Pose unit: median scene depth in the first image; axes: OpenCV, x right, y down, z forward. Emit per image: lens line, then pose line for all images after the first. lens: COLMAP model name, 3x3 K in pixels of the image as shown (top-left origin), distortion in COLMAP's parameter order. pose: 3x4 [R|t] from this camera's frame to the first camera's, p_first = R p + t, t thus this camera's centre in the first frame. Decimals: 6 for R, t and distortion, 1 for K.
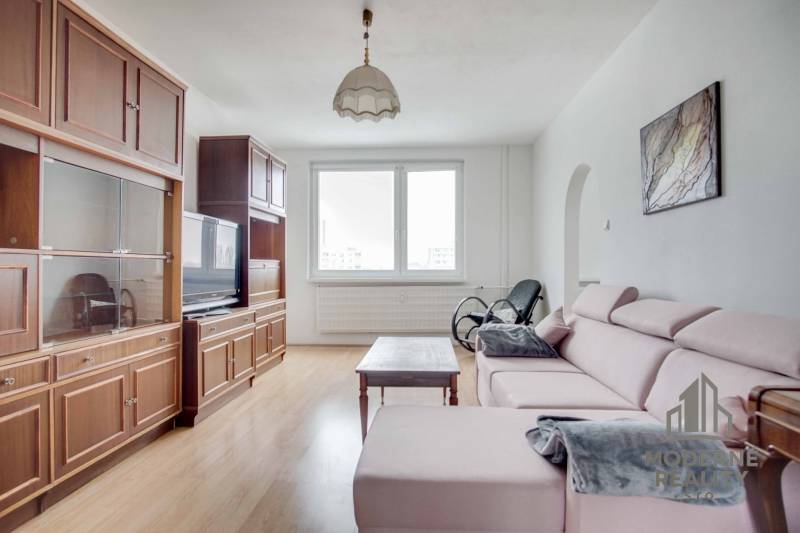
lens RADIAL K [[442.2, 0, 400.0], [0, 442.2, 266.5], [0, 0, 1]] dist [-0.020313, 0.001567]
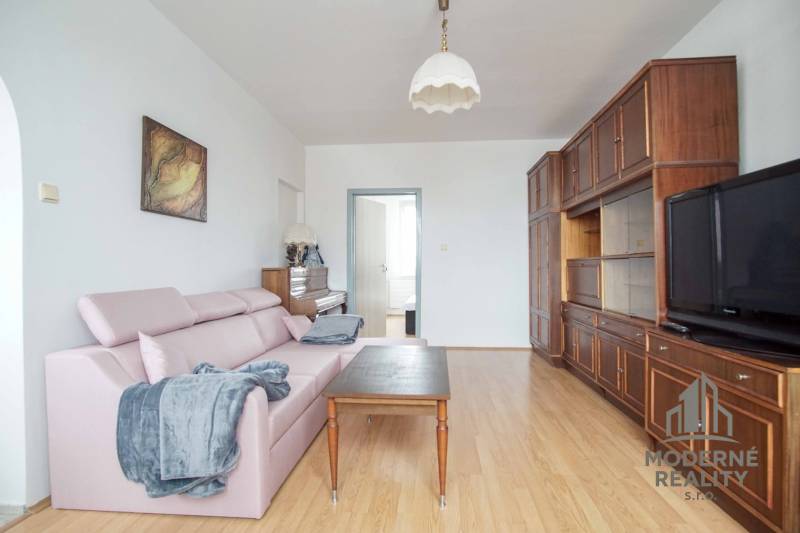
lens RADIAL K [[429.4, 0, 400.2], [0, 429.4, 268.5], [0, 0, 1]] dist [-0.033194, 0.009718]
pose [[-0.999584, 0.004326, 0.028509, -0.001265], [0.004403, 0.999987, 0.002620, 0.003019], [-0.028498, 0.002744, -0.999590, 1.935339]]
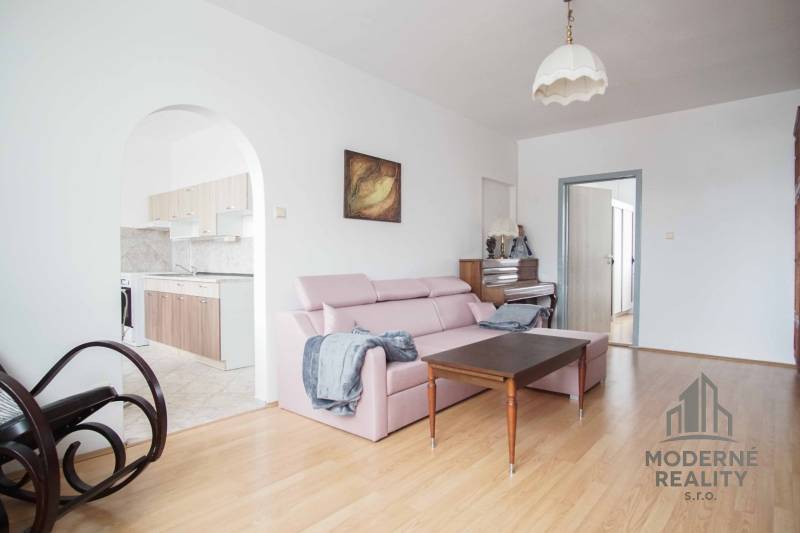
lens RADIAL K [[442.2, 0, 400.0], [0, 442.2, 266.5], [0, 0, 1]] dist [-0.020313, 0.001567]
pose [[-0.792647, -0.007865, 0.609630, -0.365381], [0.002991, 0.999855, 0.016789, 0.002162], [-0.609674, 0.015131, -0.792508, 1.991043]]
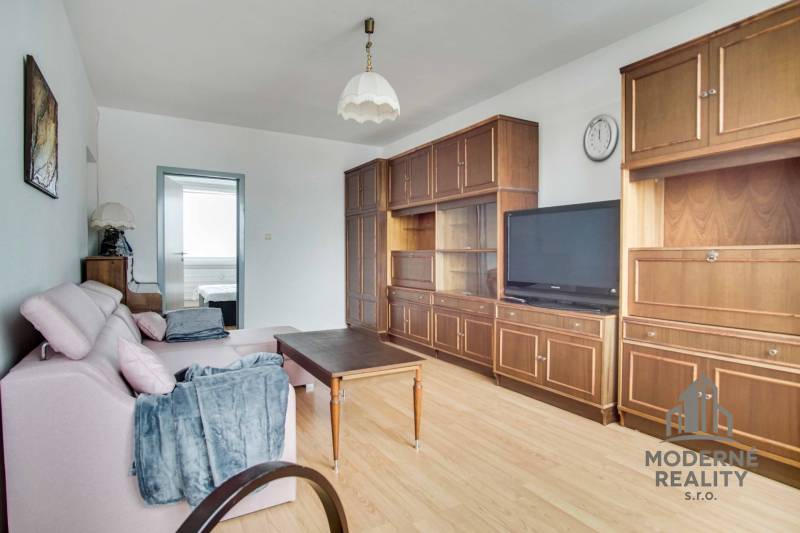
lens RADIAL K [[429.4, 0, 400.2], [0, 429.4, 268.5], [0, 0, 1]] dist [-0.033194, 0.009718]
pose [[-0.829116, 0.013262, -0.558919, 0.461344], [-0.006180, 0.999440, 0.032883, -0.008031], [0.559043, 0.030717, -0.828570, 1.942208]]
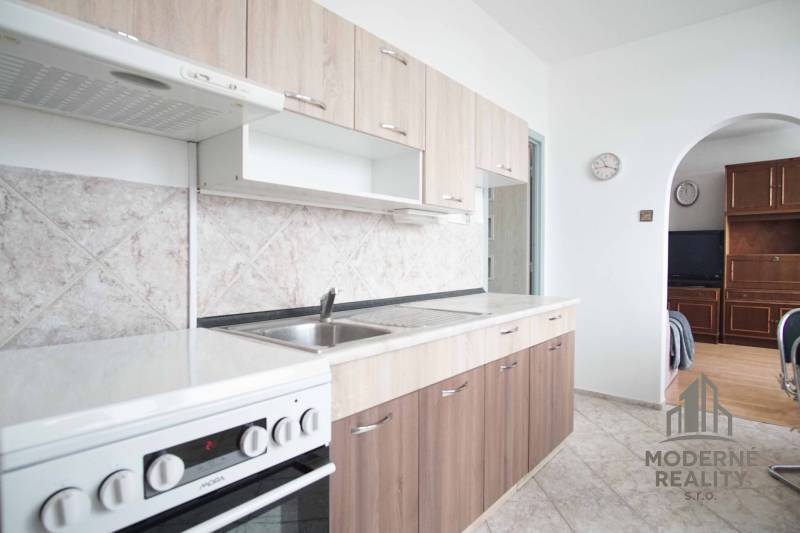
lens RADIAL K [[429.4, 0, 400.2], [0, 429.4, 268.5], [0, 0, 1]] dist [-0.033194, 0.009718]
pose [[-0.612732, 0.021757, -0.789992, 1.936051], [-0.004030, 0.999522, 0.030653, -0.015526], [0.790281, 0.021966, -0.612351, 1.432931]]
